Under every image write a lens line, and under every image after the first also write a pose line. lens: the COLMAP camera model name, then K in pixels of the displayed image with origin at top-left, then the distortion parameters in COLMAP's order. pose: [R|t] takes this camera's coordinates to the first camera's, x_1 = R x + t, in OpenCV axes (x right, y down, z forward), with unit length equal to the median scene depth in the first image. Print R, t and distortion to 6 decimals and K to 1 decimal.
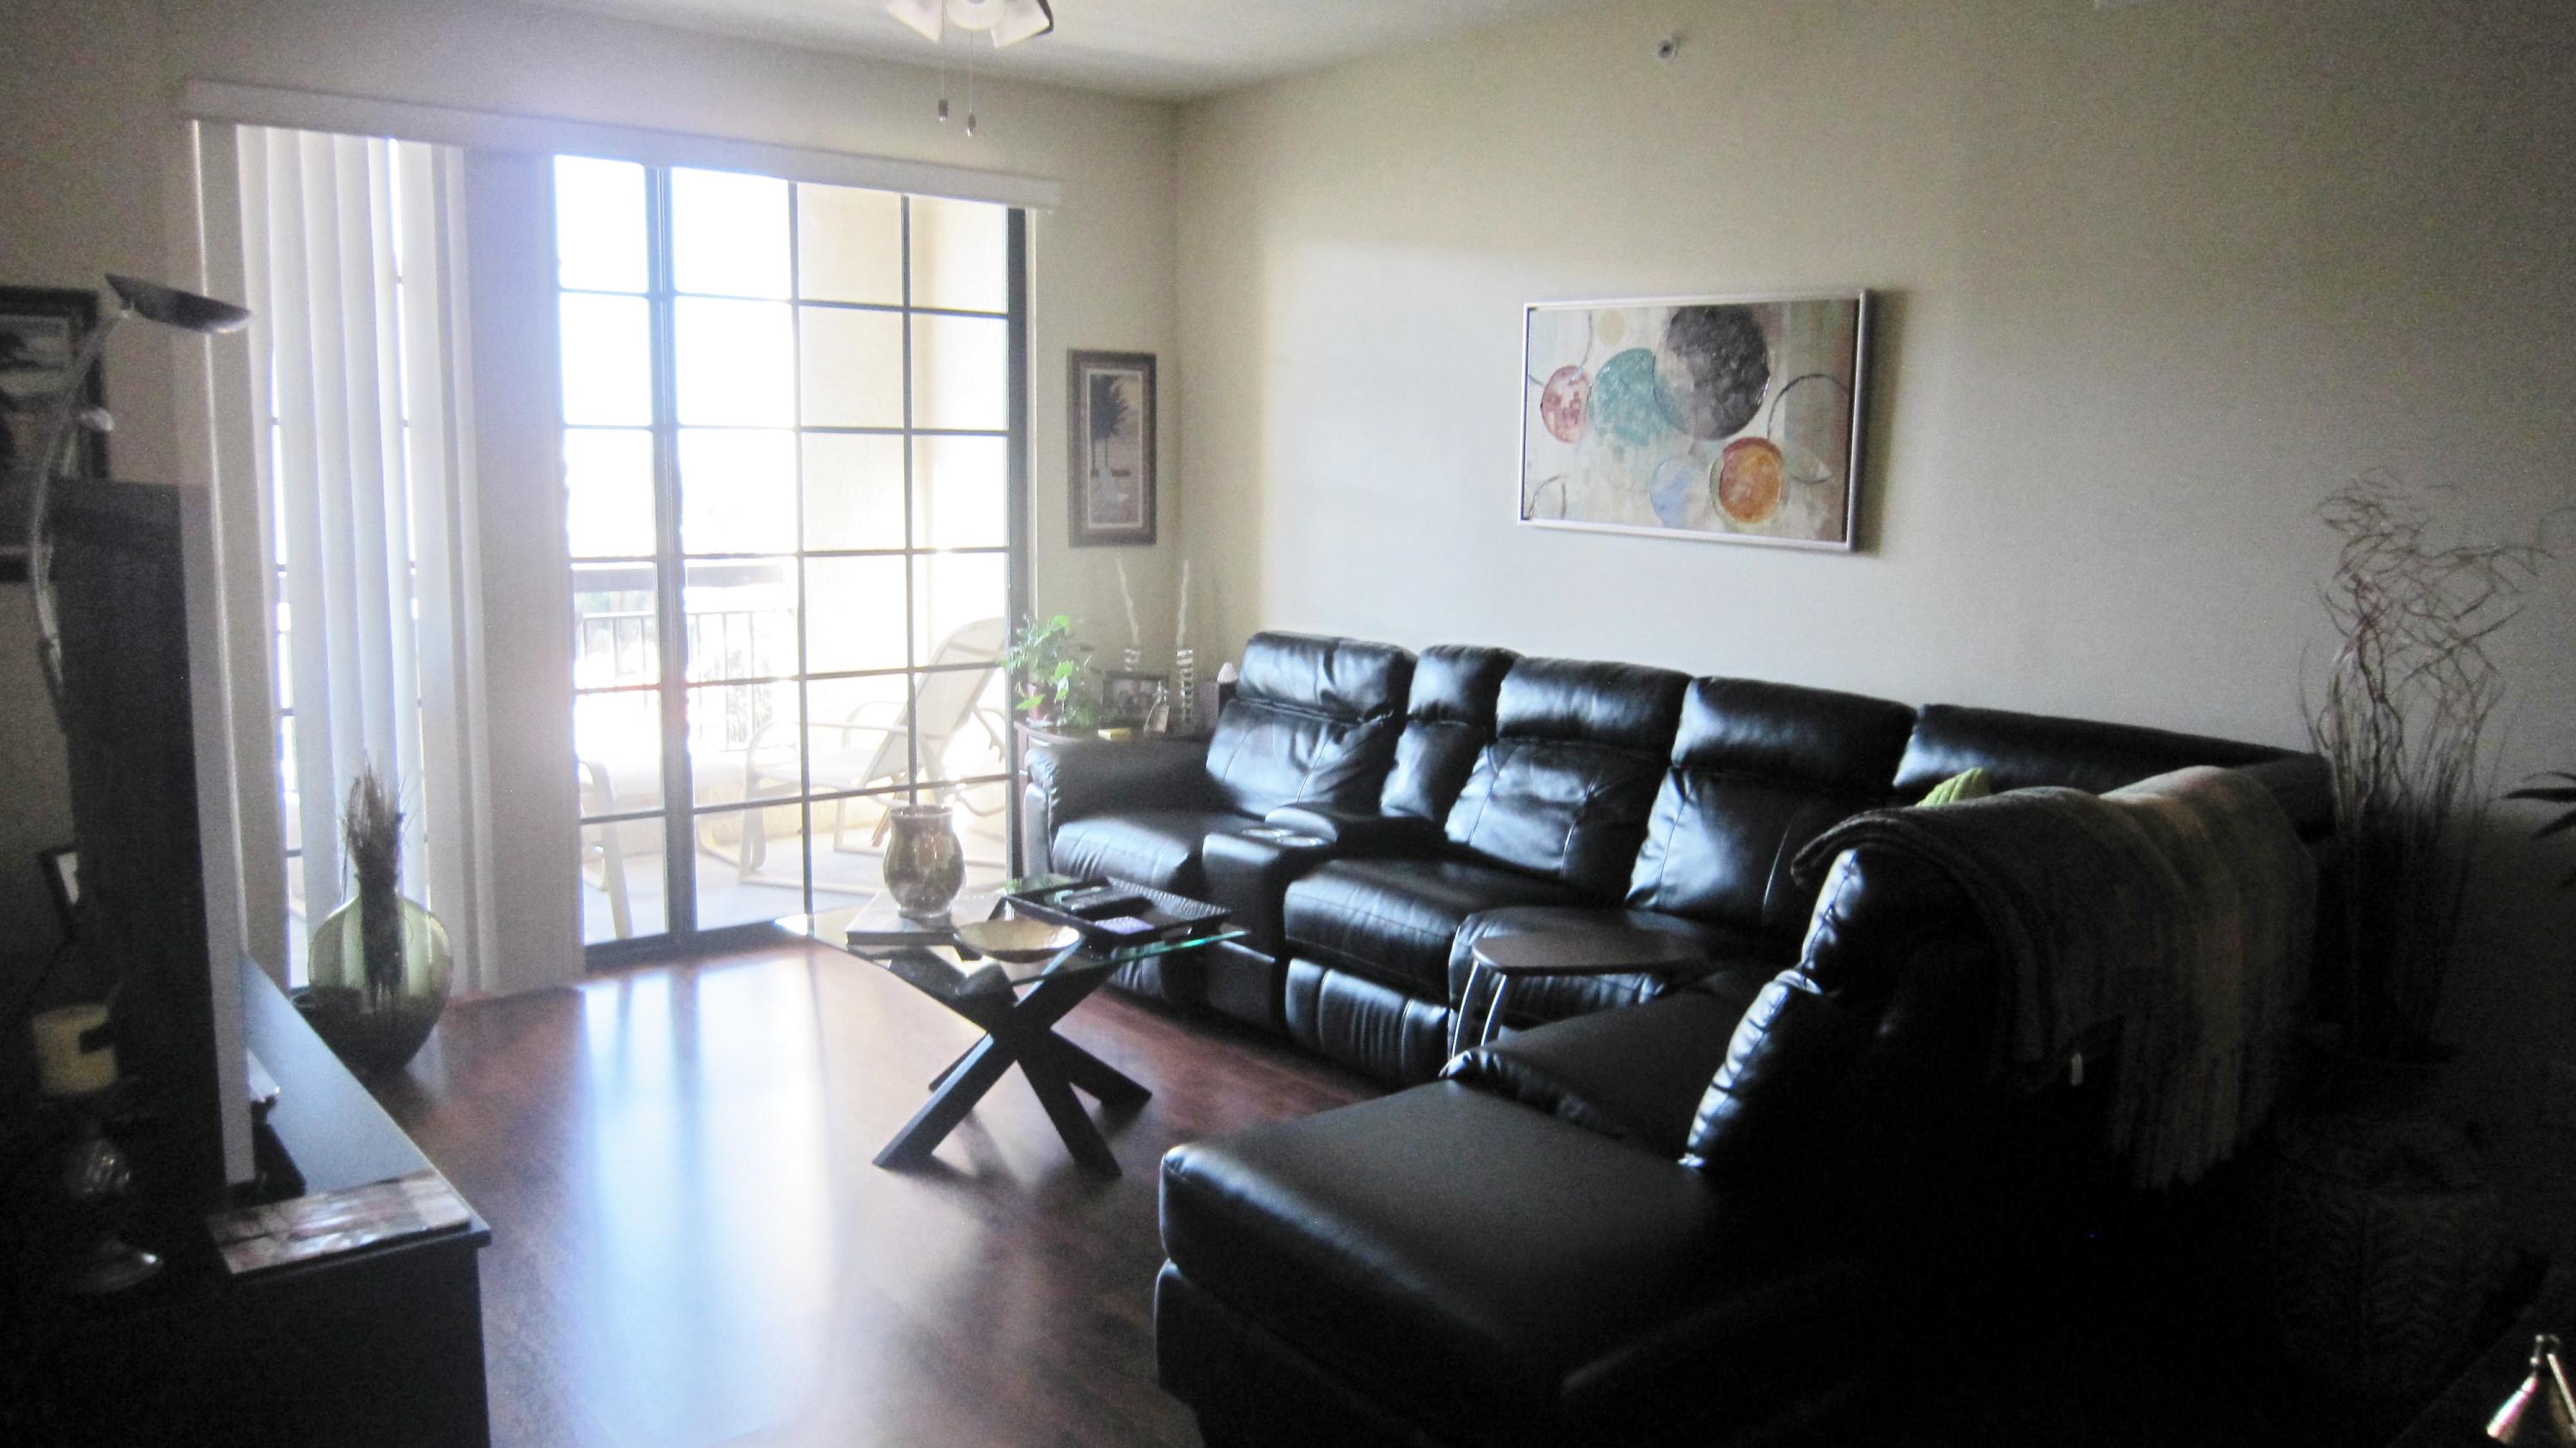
lens RADIAL K [[1814.7, 0, 1281.6], [0, 1814.7, 718.0], [0, 0, 1]] dist [-0.049427, 0.008691]
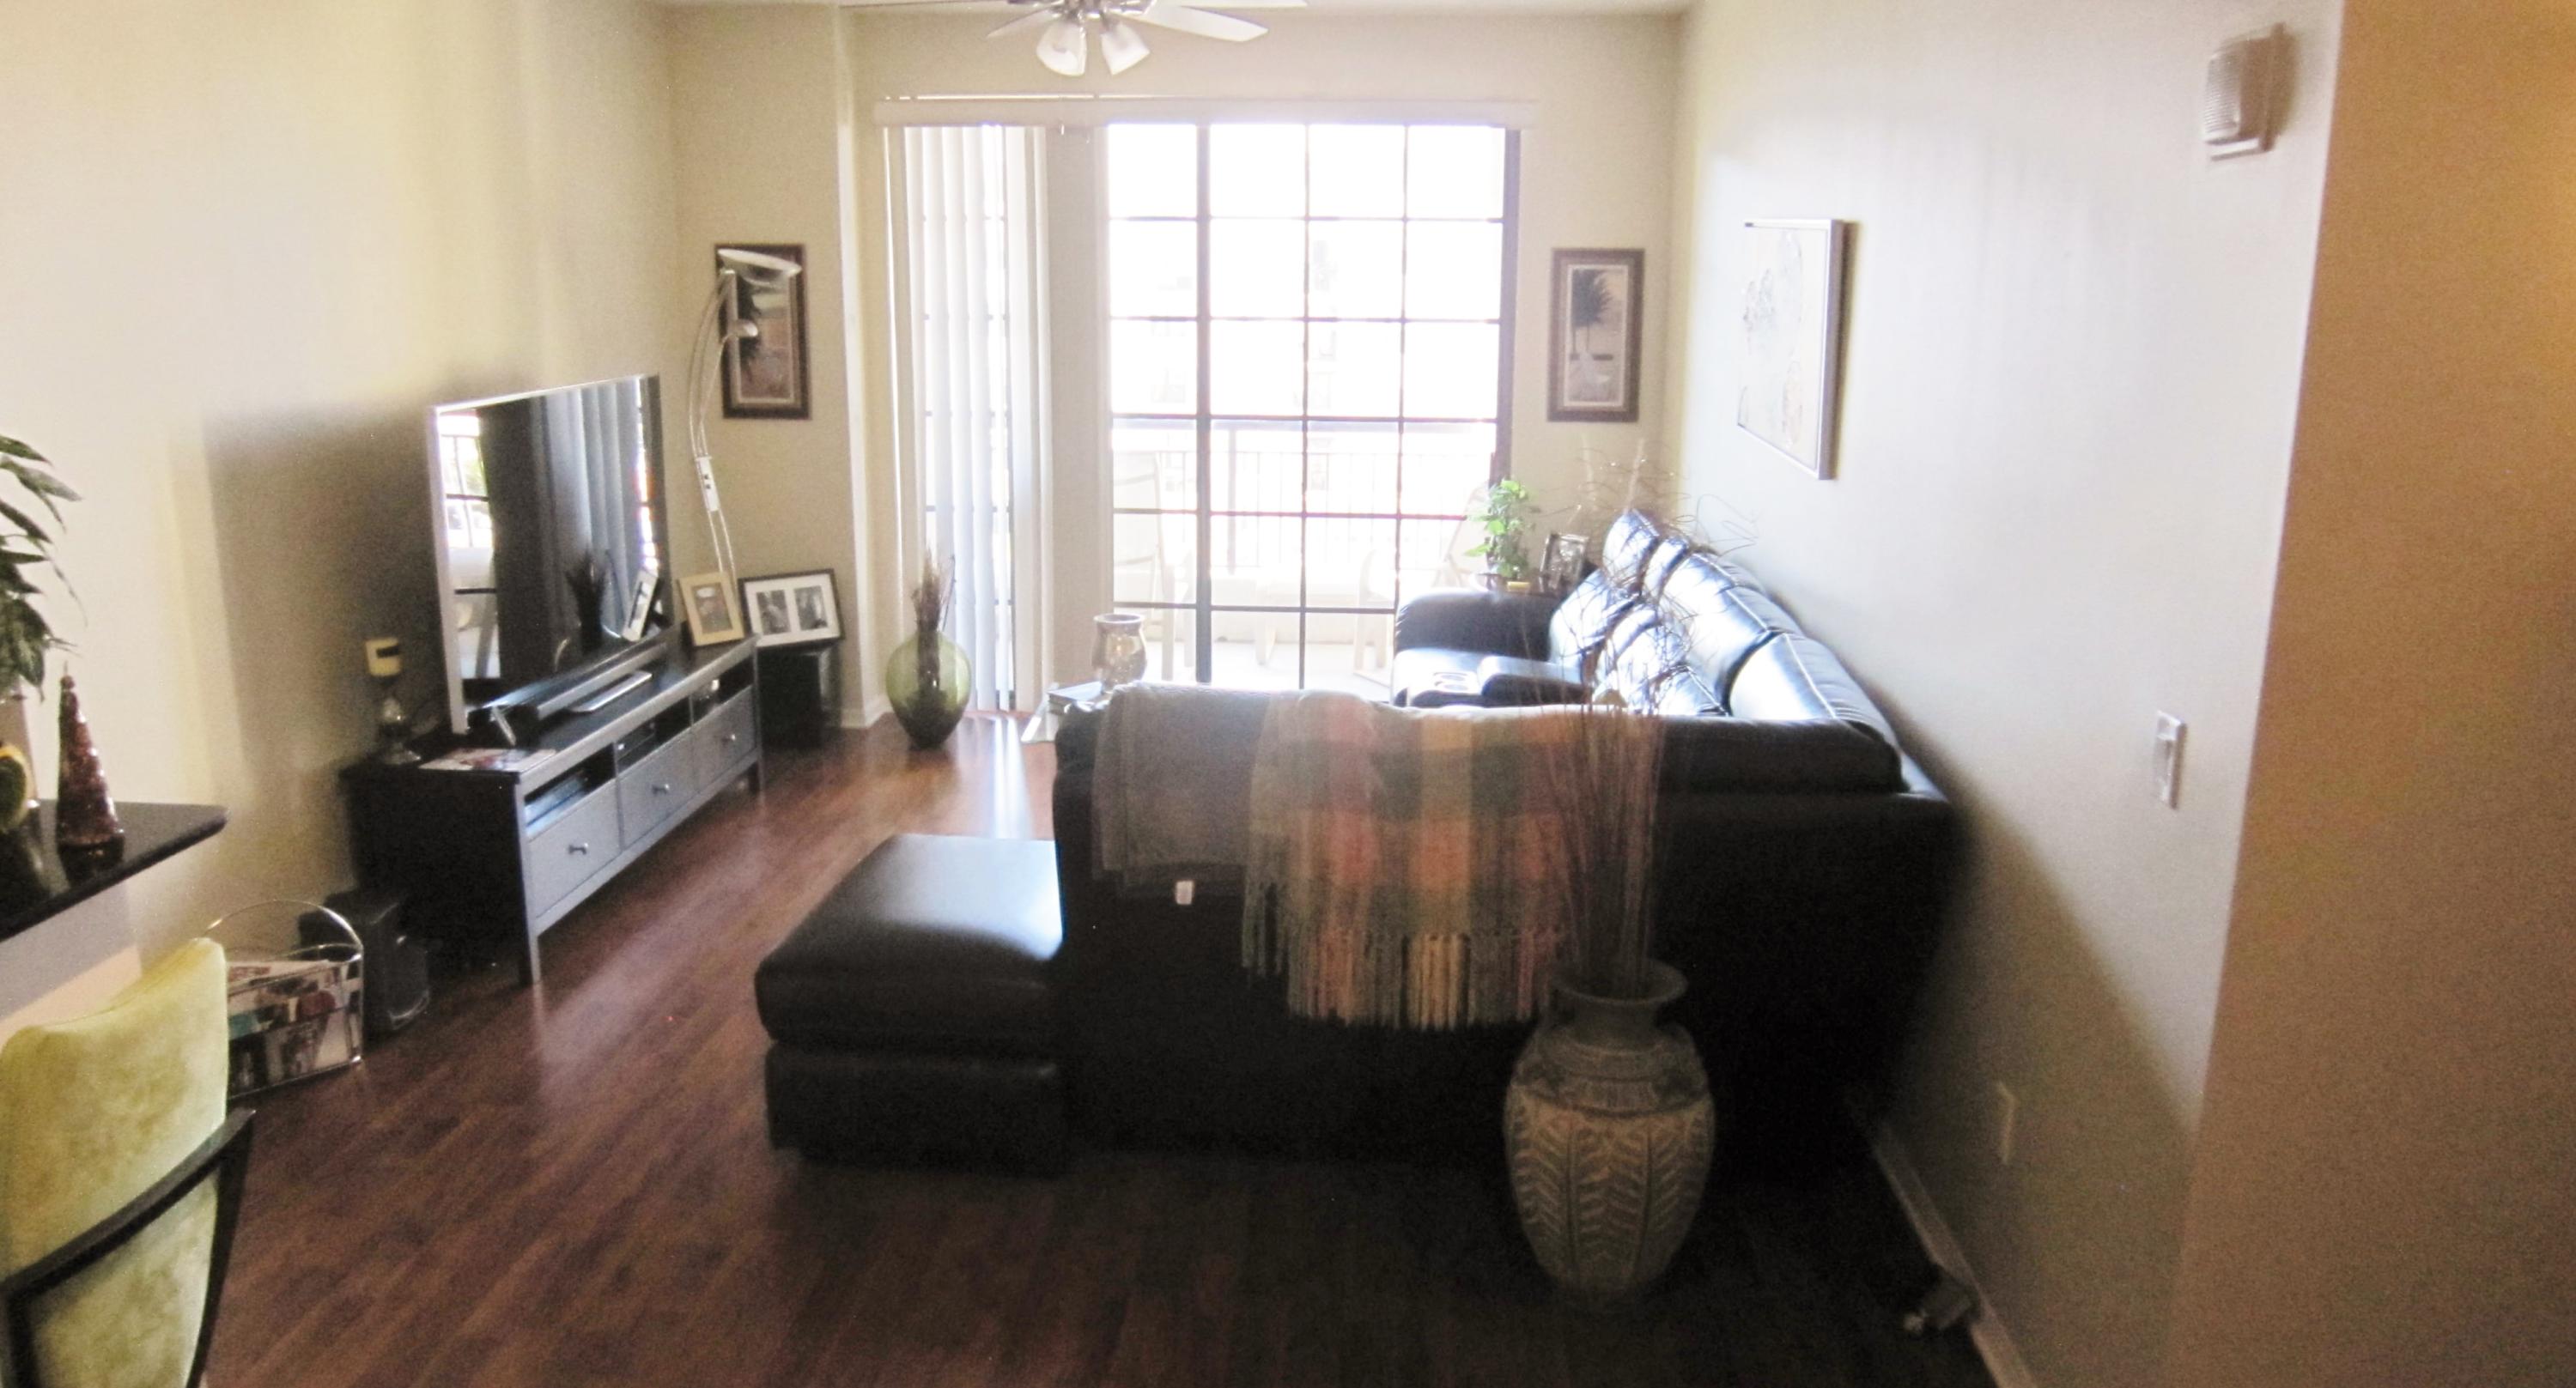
lens RADIAL K [[1834.9, 0, 1289.8], [0, 1834.9, 685.0], [0, 0, 1]] dist [-0.062605, 0.010934]
pose [[0.739336, 0.145293, -0.657474, 0.574922], [-0.091634, 0.989069, 0.115528, -0.049813], [0.667073, -0.025167, 0.744568, 0.022441]]
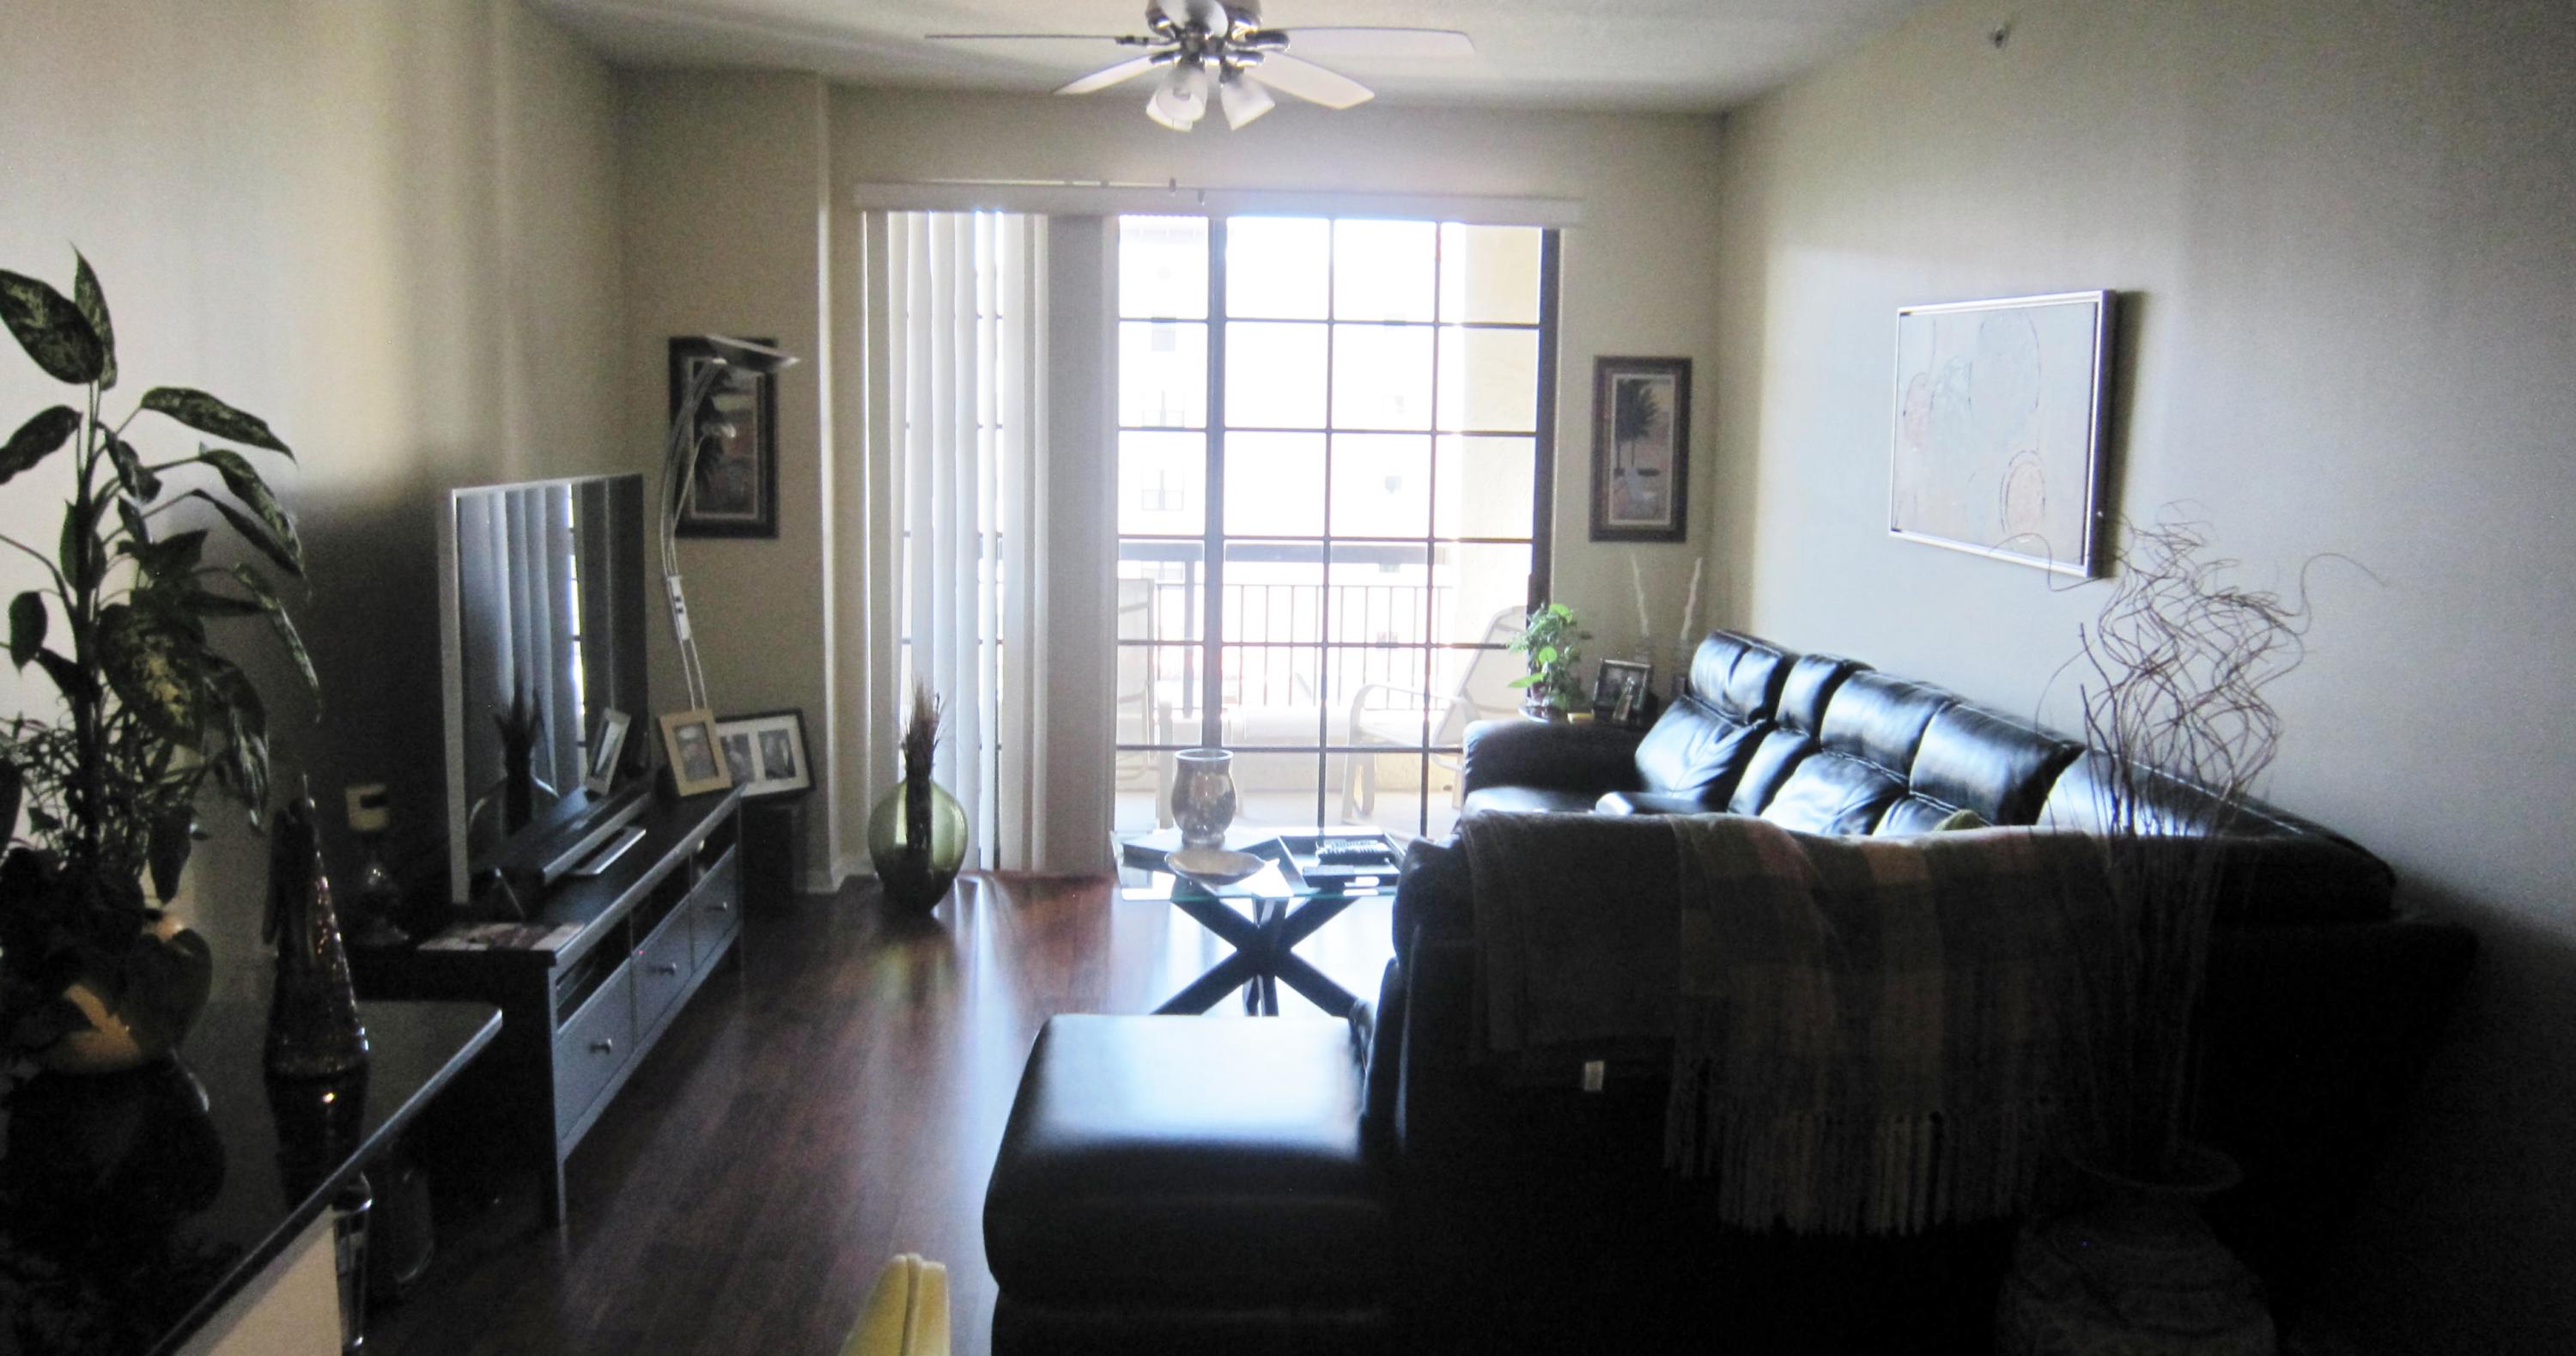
lens RADIAL K [[1856.1, 0, 1285.8], [0, 1856.1, 671.8], [0, 0, 1]] dist [-0.054883, 0.015589]
pose [[0.822105, 0.074694, -0.564415, 0.371676], [-0.084313, 0.996398, 0.009056, -0.013170], [0.563058, 0.040143, 0.825442, 0.004760]]
